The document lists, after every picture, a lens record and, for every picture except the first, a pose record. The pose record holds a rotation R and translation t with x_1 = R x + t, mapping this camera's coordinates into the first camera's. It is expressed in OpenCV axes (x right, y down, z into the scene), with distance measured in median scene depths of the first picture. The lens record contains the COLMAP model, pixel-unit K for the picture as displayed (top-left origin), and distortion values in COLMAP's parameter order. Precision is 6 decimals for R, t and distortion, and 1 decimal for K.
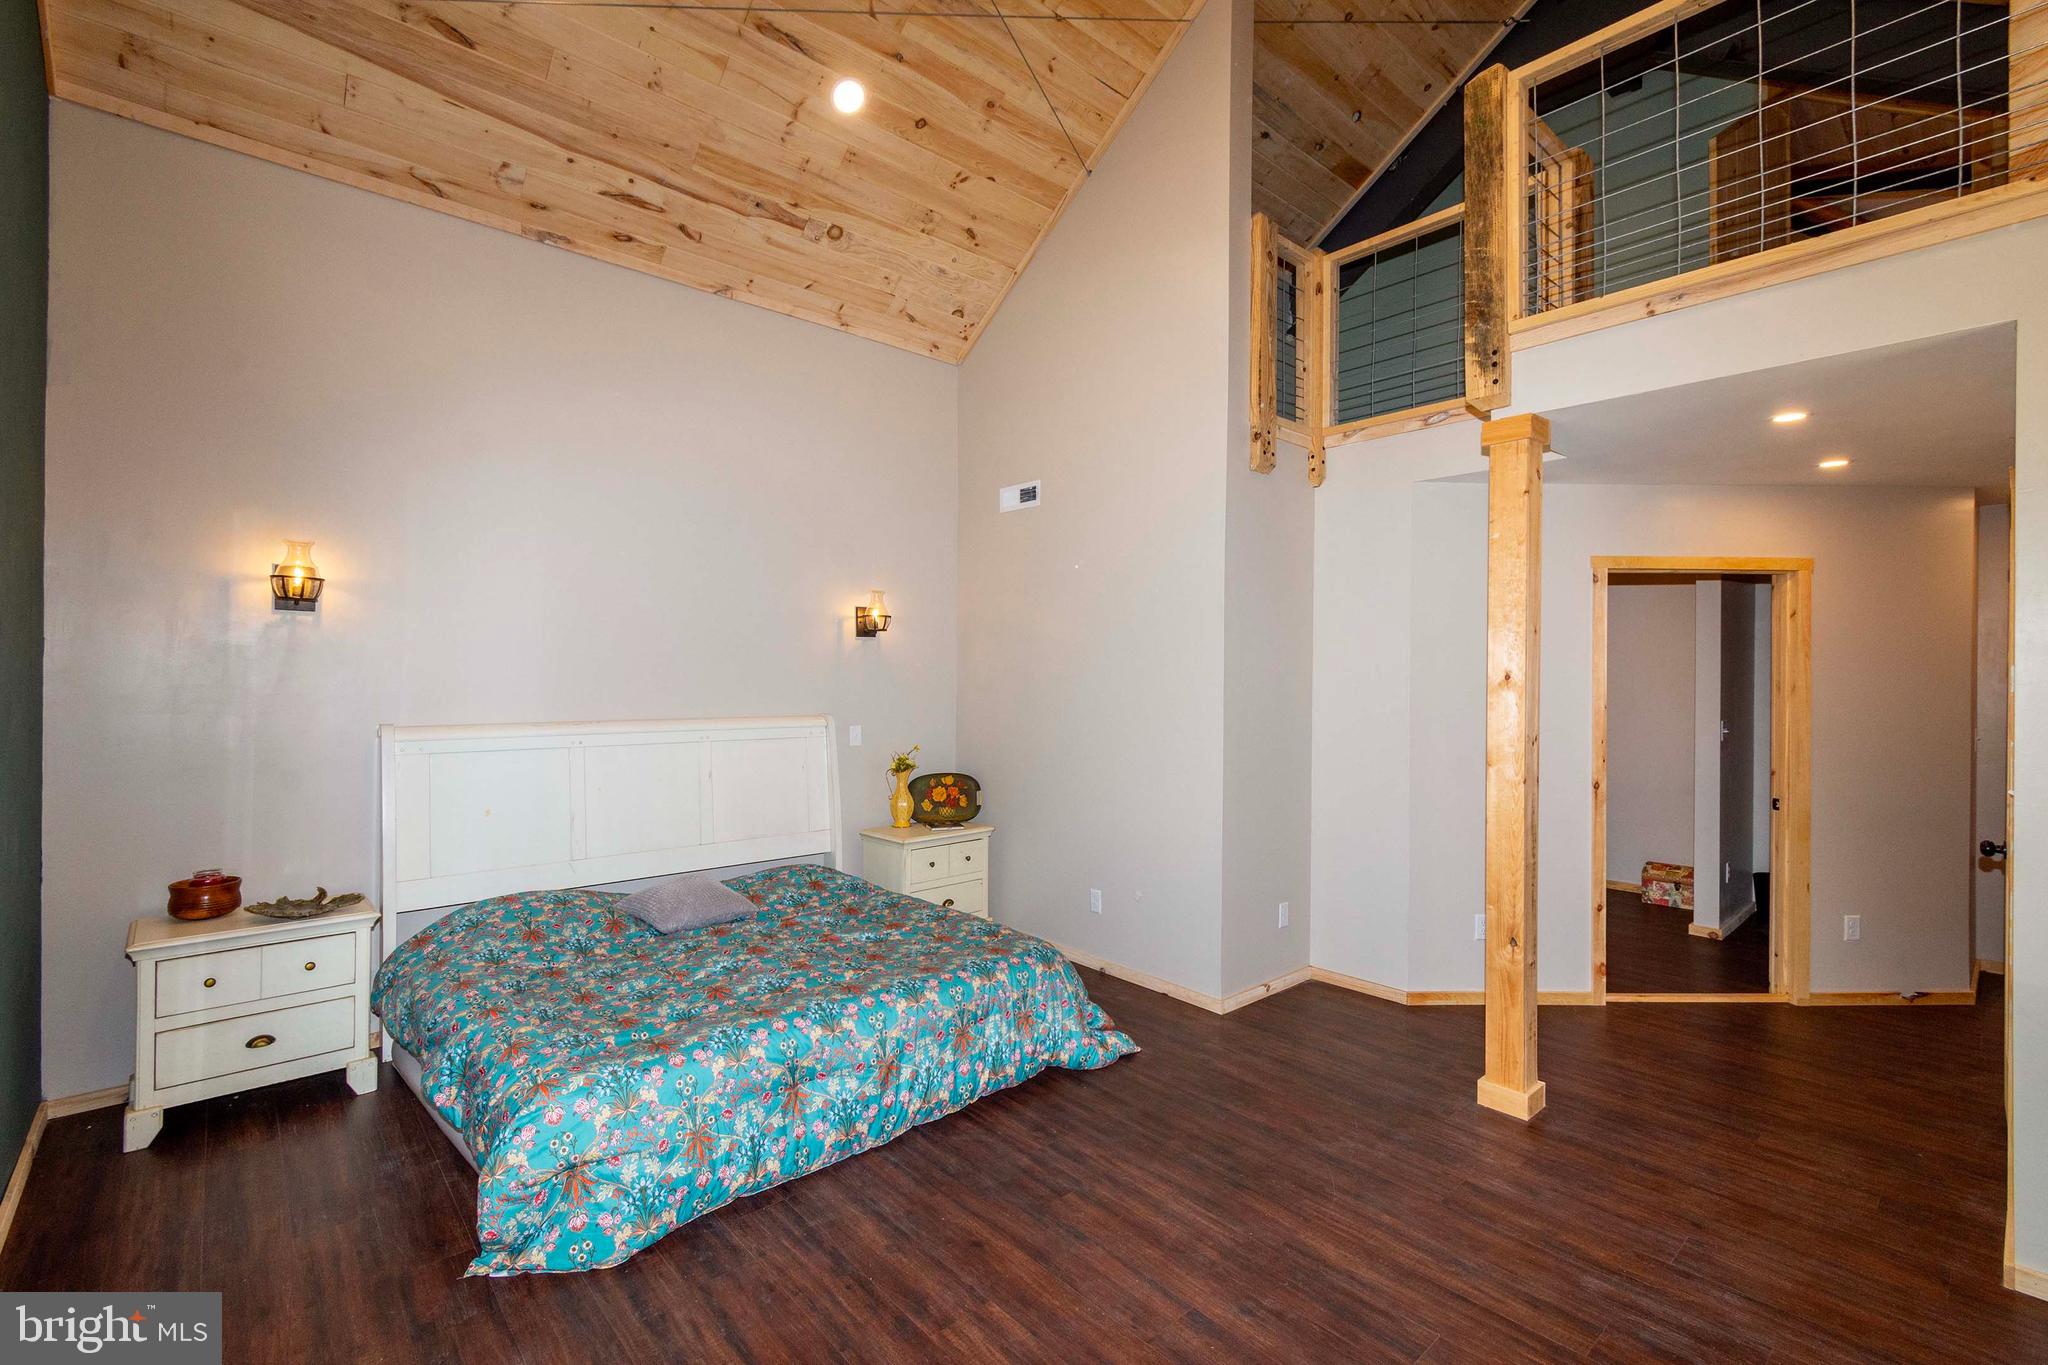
lens RADIAL K [[903.8, 0, 1028.3], [0, 903.8, 675.7], [0, 0, 1]] dist [0.002856, -0.000898]
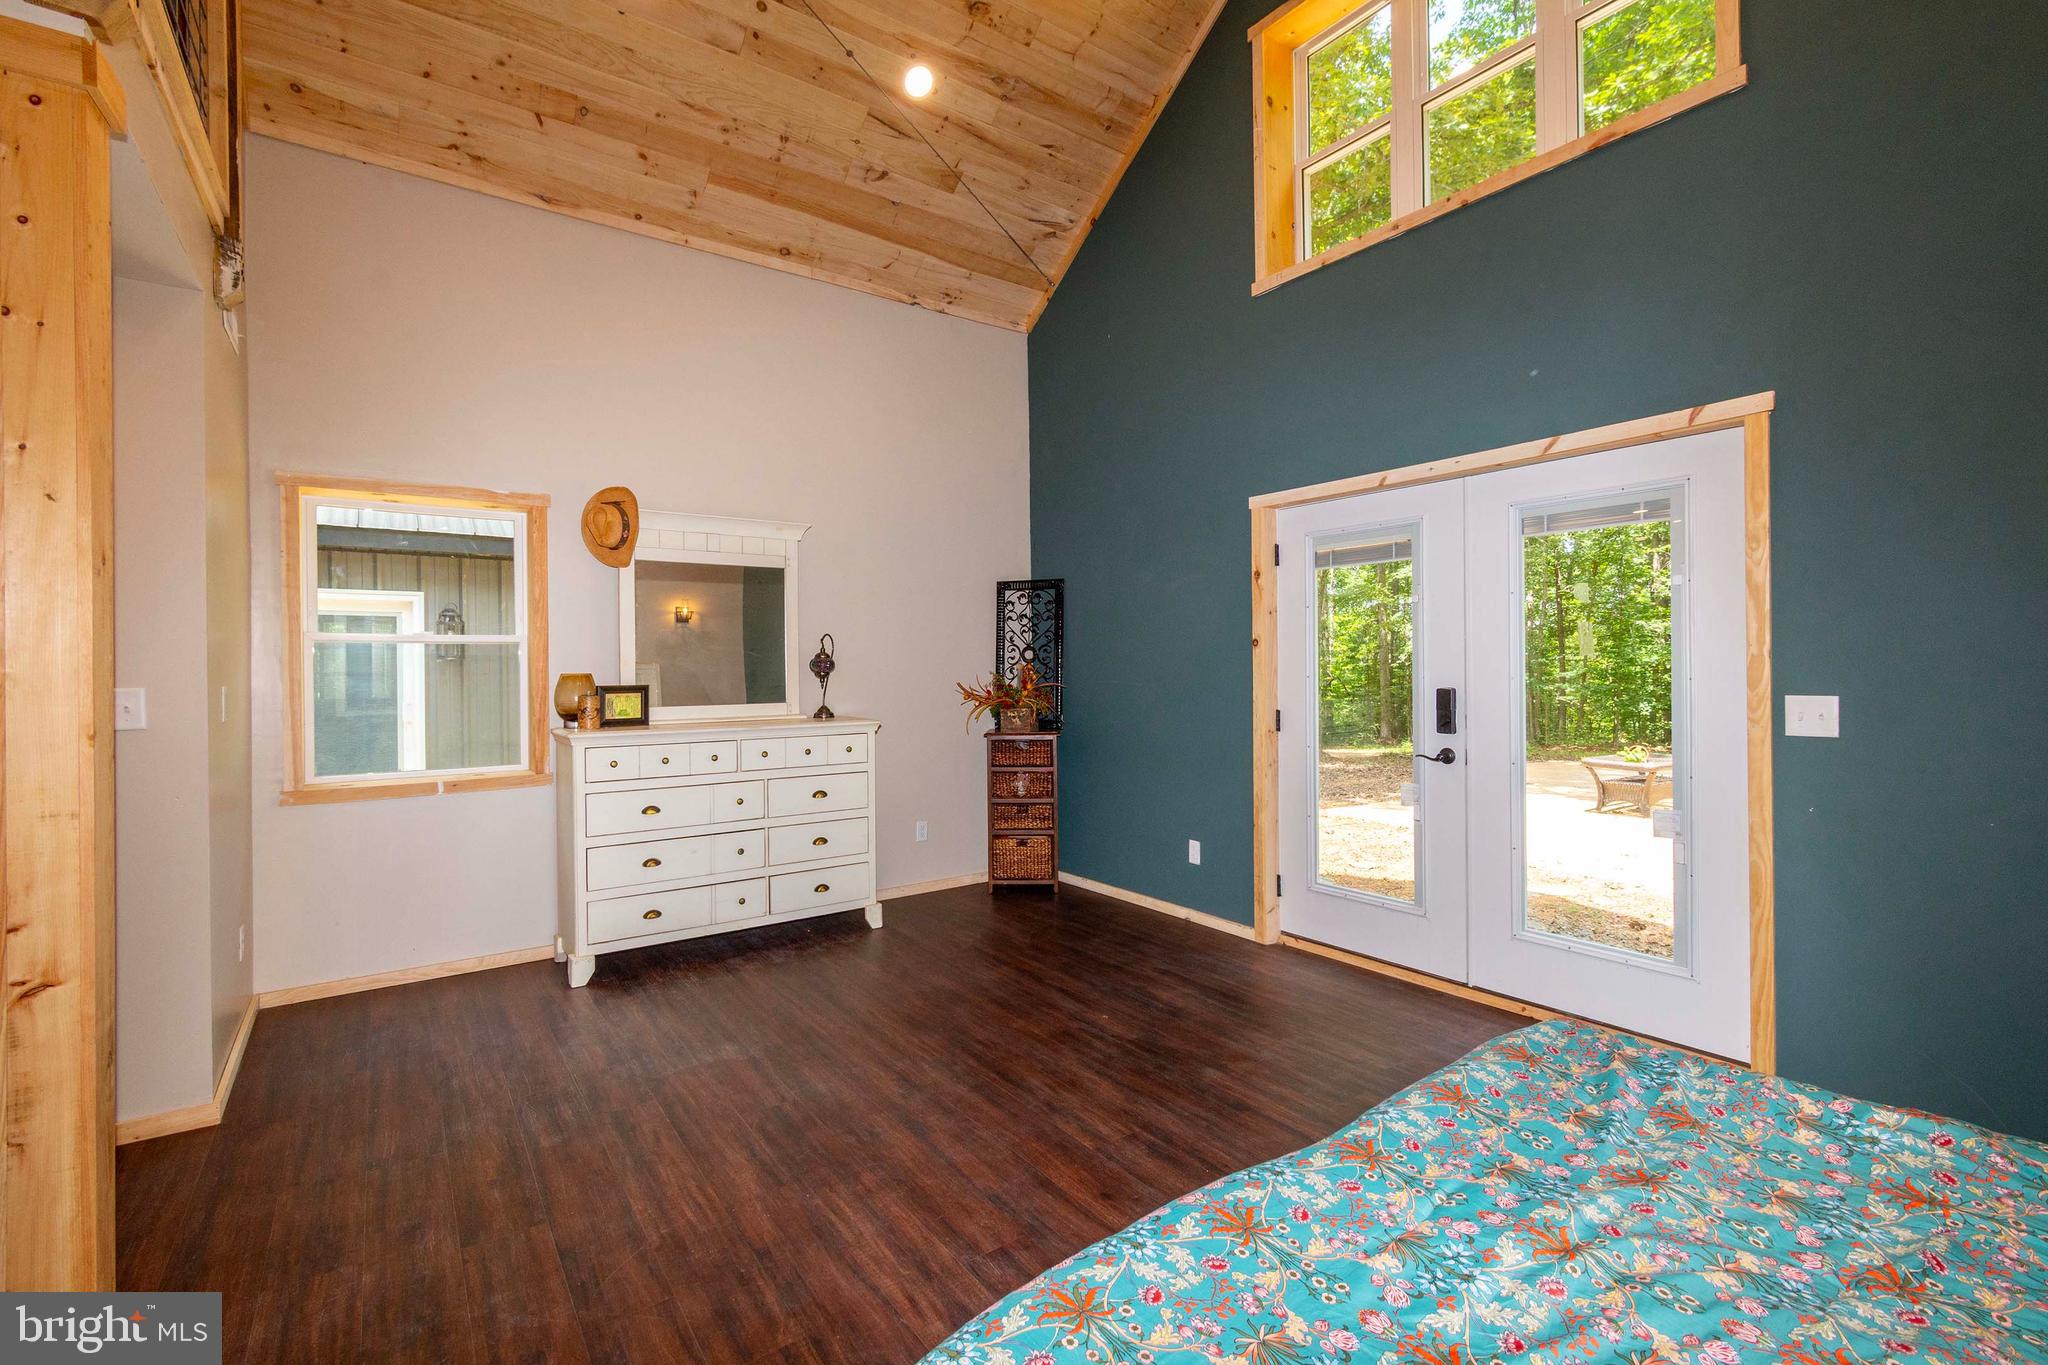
lens RADIAL K [[903.8, 0, 1022.5], [0, 903.8, 670.1], [0, 0, 1]] dist [0.002856, -0.000898]
pose [[-0.993789, -0.000650, 0.111275, -0.050649], [-0.000341, 0.999996, 0.002799, 0.057968], [-0.111276, 0.002744, -0.993786, 1.326625]]
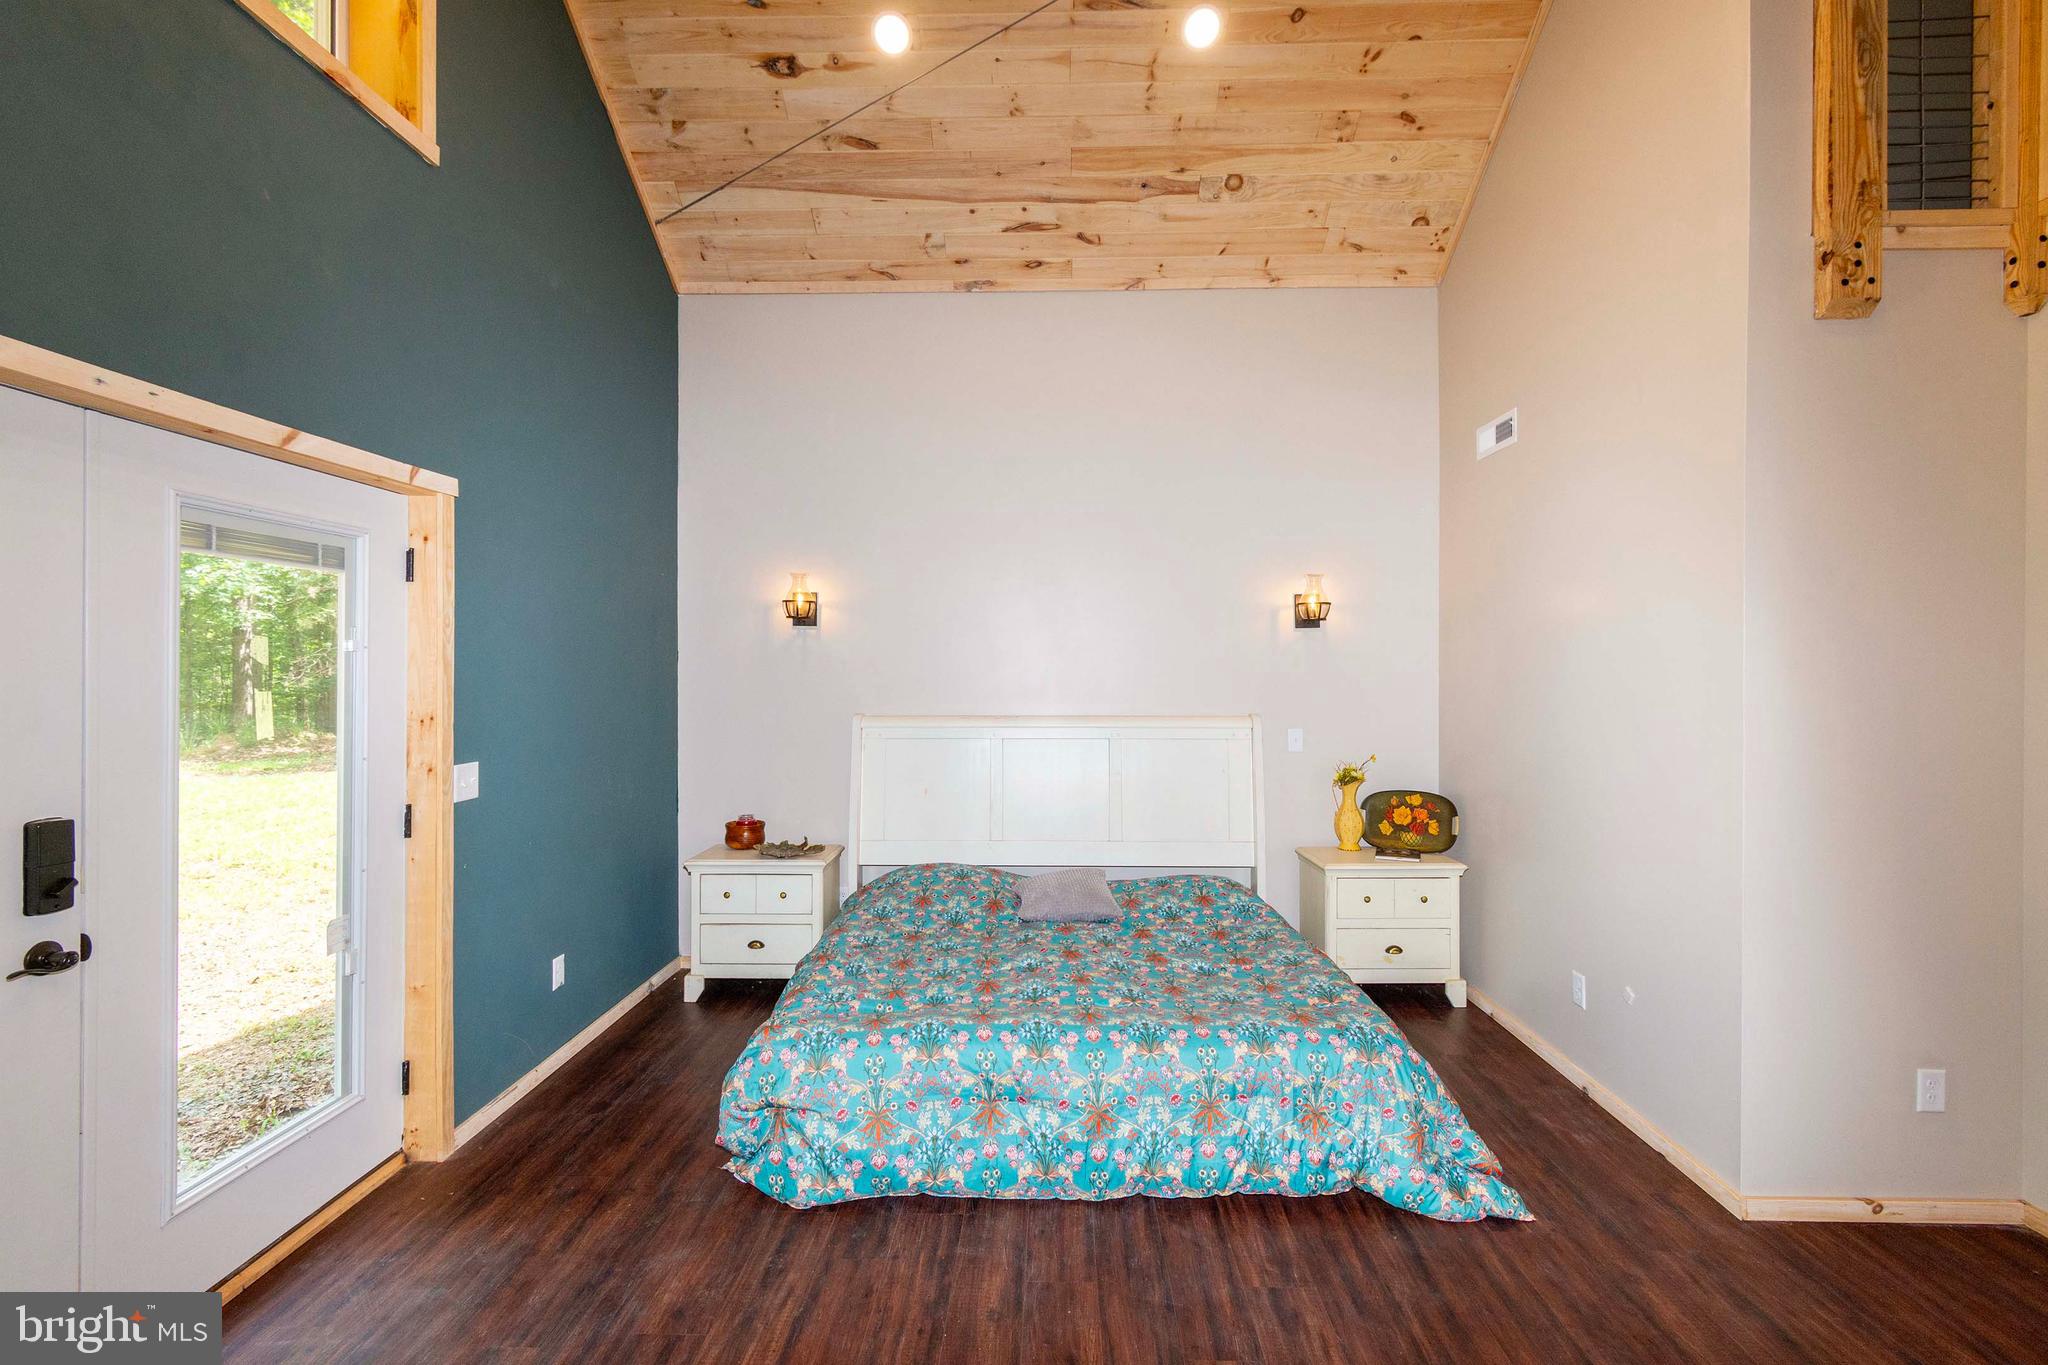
lens RADIAL K [[903.8, 0, 1029.6], [0, 903.8, 675.6], [0, 0, 1]] dist [0.002856, -0.000898]
pose [[0.725985, -0.005169, -0.687692, 0.333465], [0.006050, 0.999981, -0.001130, 0.003952], [0.687684, -0.003340, 0.726002, 0.259535]]
